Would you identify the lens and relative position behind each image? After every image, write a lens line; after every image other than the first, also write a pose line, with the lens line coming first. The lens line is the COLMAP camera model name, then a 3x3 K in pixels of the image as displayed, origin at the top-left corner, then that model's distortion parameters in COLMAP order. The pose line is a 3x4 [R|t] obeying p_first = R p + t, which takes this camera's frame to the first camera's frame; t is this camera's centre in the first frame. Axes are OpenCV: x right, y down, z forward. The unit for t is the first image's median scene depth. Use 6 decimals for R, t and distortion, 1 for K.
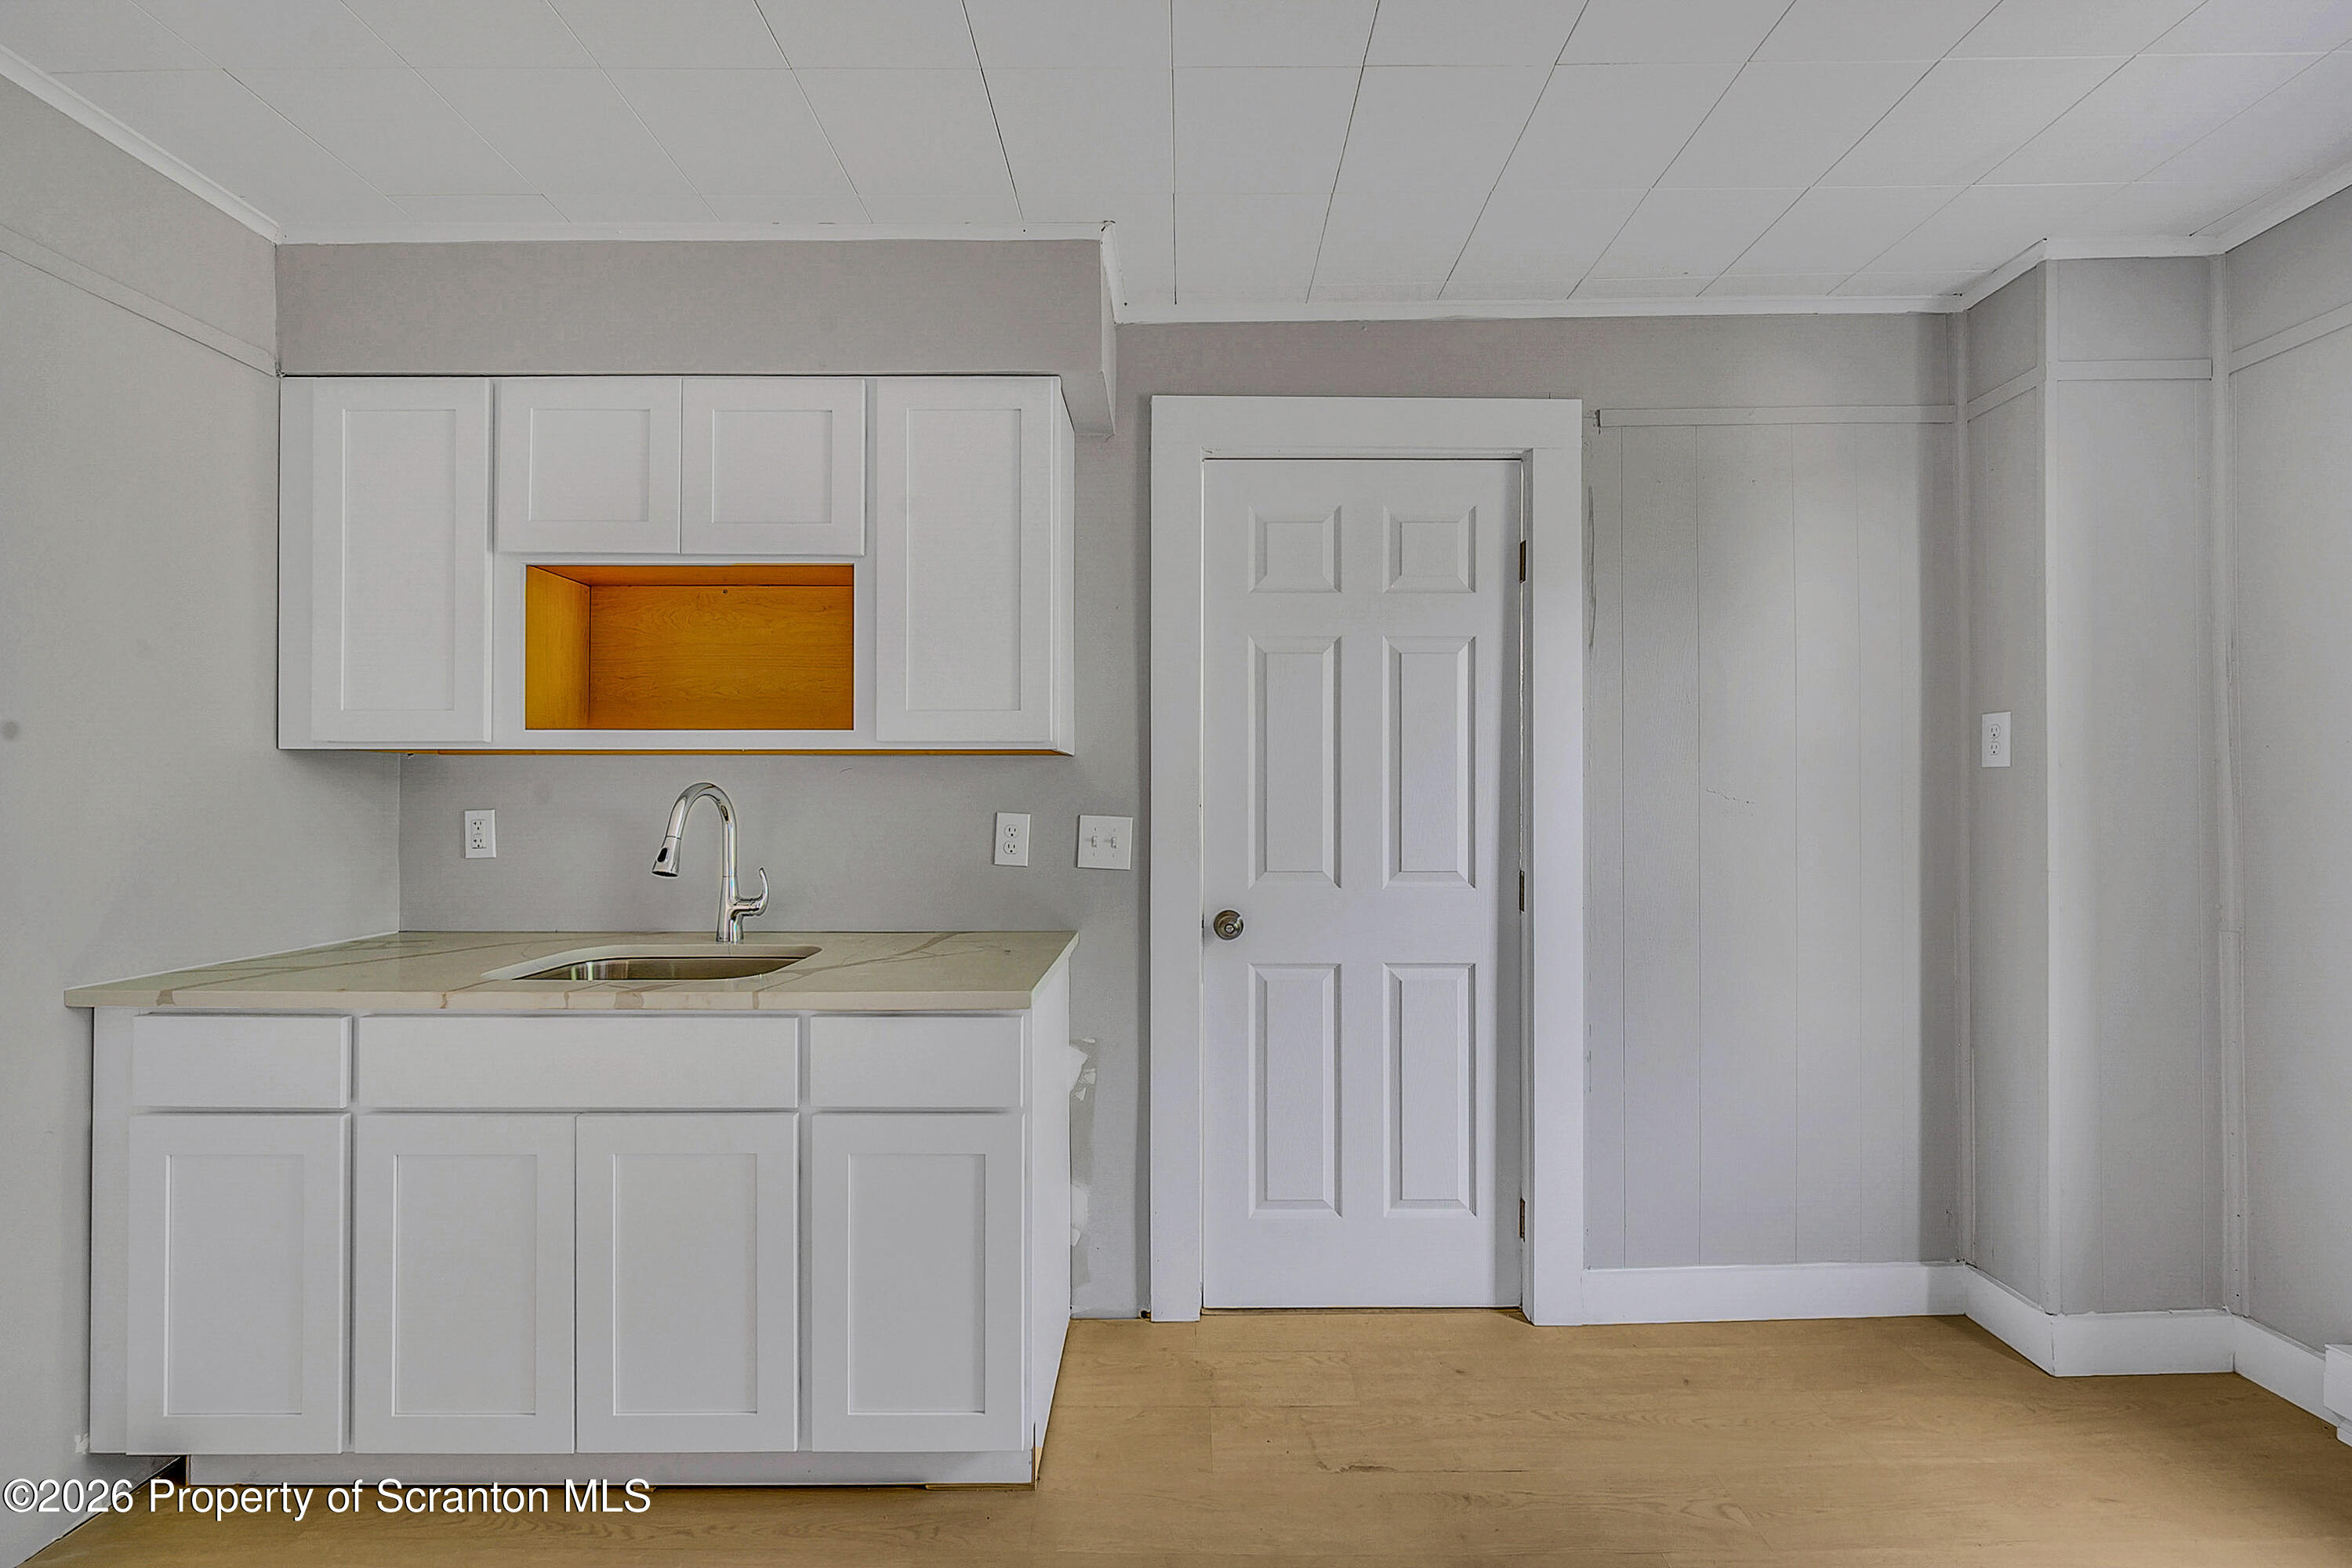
lens RADIAL K [[940.4, 0, 1176.0], [0, 940.4, 784.0], [0, 0, 1]] dist [0.000392, 0.000218]
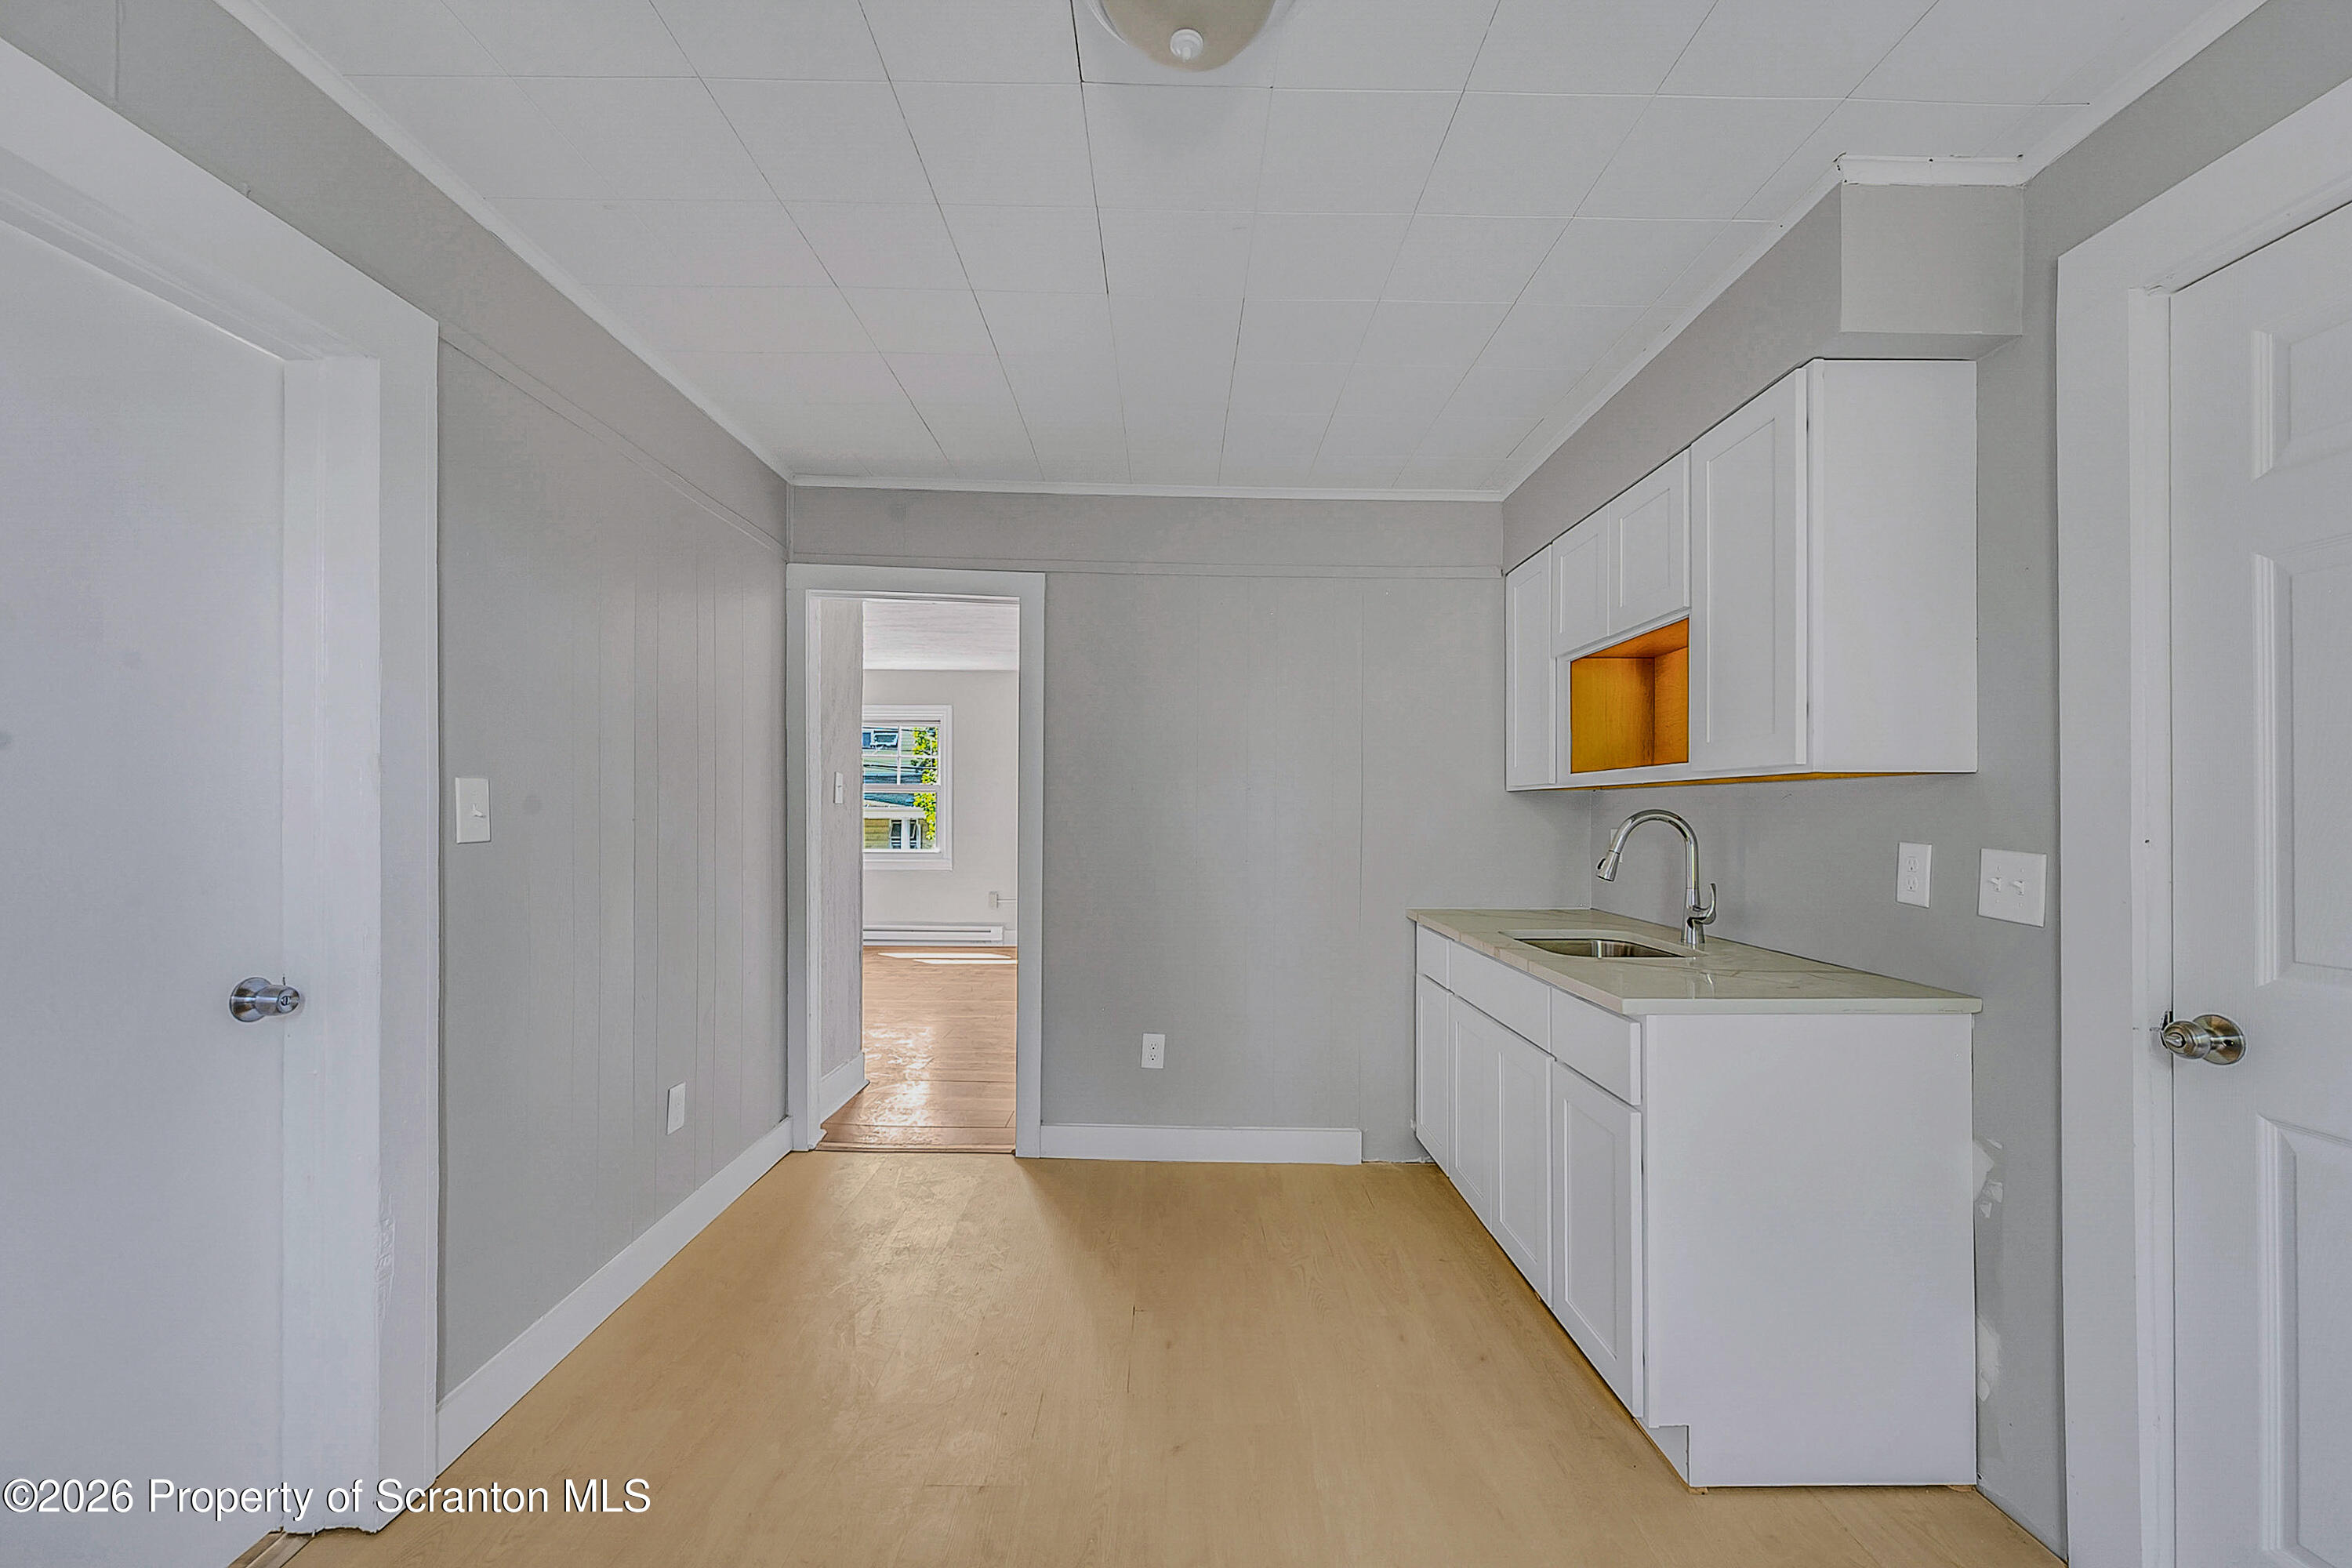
lens RADIAL K [[952.7, 0, 1177.6], [0, 952.7, 810.0], [0, 0, 1]] dist [0.000239, 0.000075]
pose [[0.012922, 0.001255, -0.999916, 0.678431], [0.009053, 0.999958, 0.001372, -0.007289], [0.999876, -0.009070, 0.012910, 0.324433]]
